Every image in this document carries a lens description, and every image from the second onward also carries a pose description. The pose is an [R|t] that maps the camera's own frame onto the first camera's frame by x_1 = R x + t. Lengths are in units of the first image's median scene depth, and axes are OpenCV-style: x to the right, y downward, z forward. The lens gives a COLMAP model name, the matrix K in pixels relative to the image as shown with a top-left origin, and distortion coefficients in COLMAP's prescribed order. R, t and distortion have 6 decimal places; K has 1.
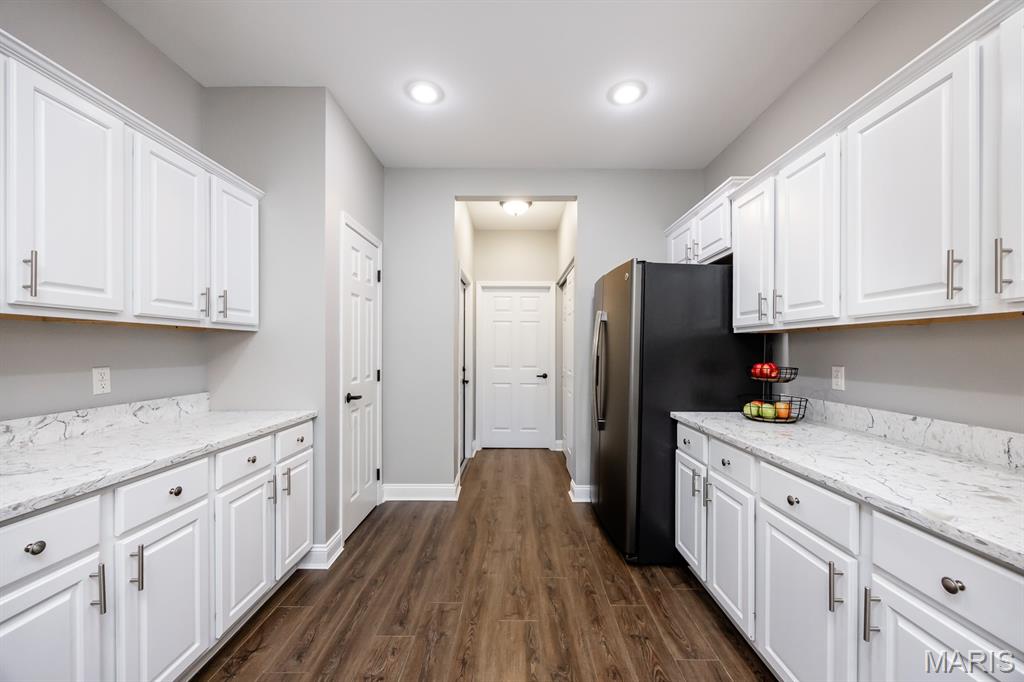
lens RADIAL K [[391.5, 0, 514.8], [0, 391.5, 352.8], [0, 0, 1]] dist [0.001583, 0.000023]
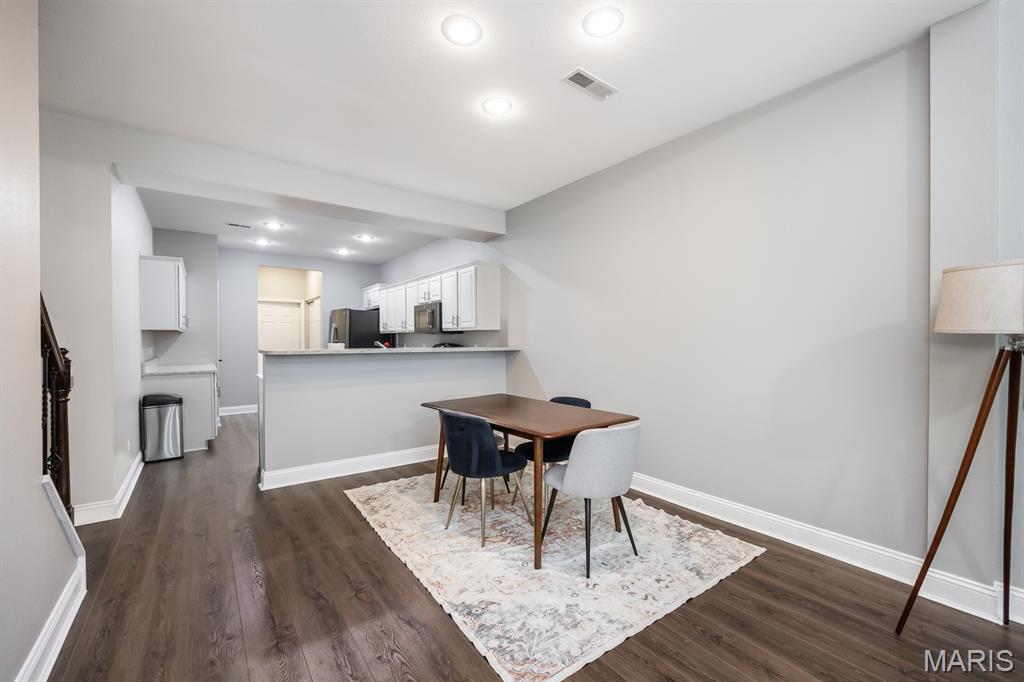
lens RADIAL K [[391.5, 0, 510.5], [0, 391.5, 338.7], [0, 0, 1]] dist [0.001583, 0.000023]
pose [[0.784715, -0.010011, 0.619776, -0.572812], [0.013650, 0.999906, -0.001132, 0.011550], [-0.619706, 0.009348, 0.784778, -2.125447]]
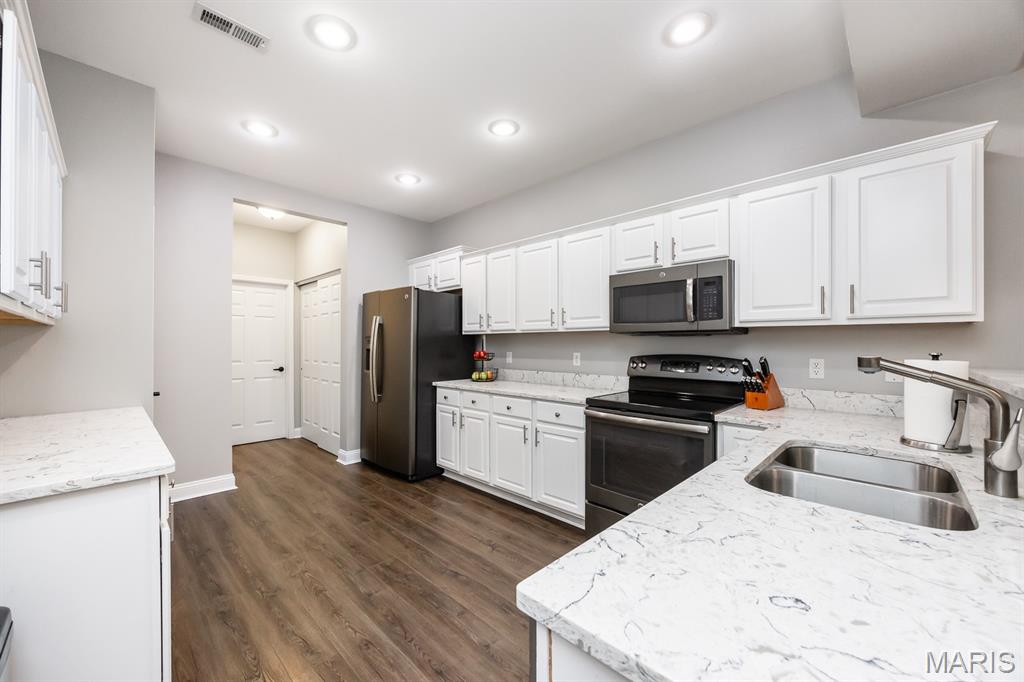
lens RADIAL K [[391.5, 0, 509.4], [0, 391.5, 345.1], [0, 0, 1]] dist [0.001583, 0.000023]
pose [[0.687804, -0.004451, 0.725882, -0.587460], [0.008368, 0.999963, -0.001798, 0.002682], [-0.725848, 0.007311, 0.687816, -0.369235]]
